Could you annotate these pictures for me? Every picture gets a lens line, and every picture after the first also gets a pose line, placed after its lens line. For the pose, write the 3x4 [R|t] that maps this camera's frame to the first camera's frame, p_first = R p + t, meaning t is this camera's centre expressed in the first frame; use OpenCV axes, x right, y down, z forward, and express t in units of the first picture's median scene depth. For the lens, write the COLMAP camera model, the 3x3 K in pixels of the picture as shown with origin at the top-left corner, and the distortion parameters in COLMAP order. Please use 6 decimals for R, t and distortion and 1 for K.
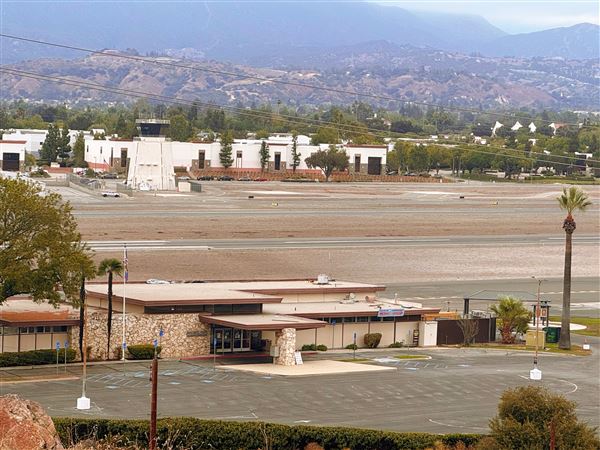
lens RADIAL K [[1960.5, 0, 300.0], [0, 1960.5, 225.0], [0, 0, 1]] dist [-0.555763, 17.785300]
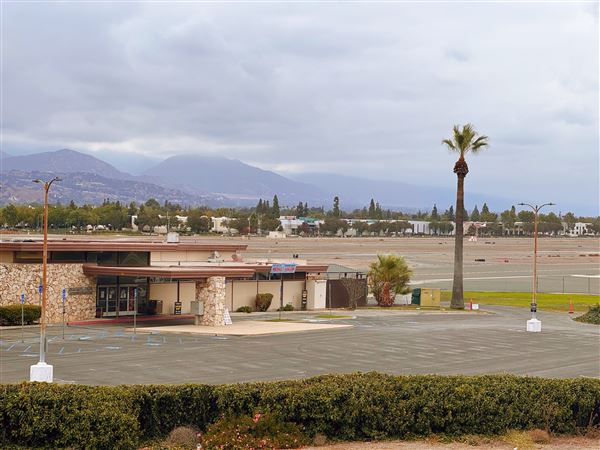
lens RADIAL K [[1328.1, 0, 300.0], [0, 1328.1, 225.0], [0, 0, 1]] dist [0.027548, 0.592376]
pose [[0.949538, -0.008843, 0.313528, -0.122616], [0.023352, 0.998821, -0.042552, 0.050192], [-0.312782, 0.047726, 0.948625, 0.456385]]
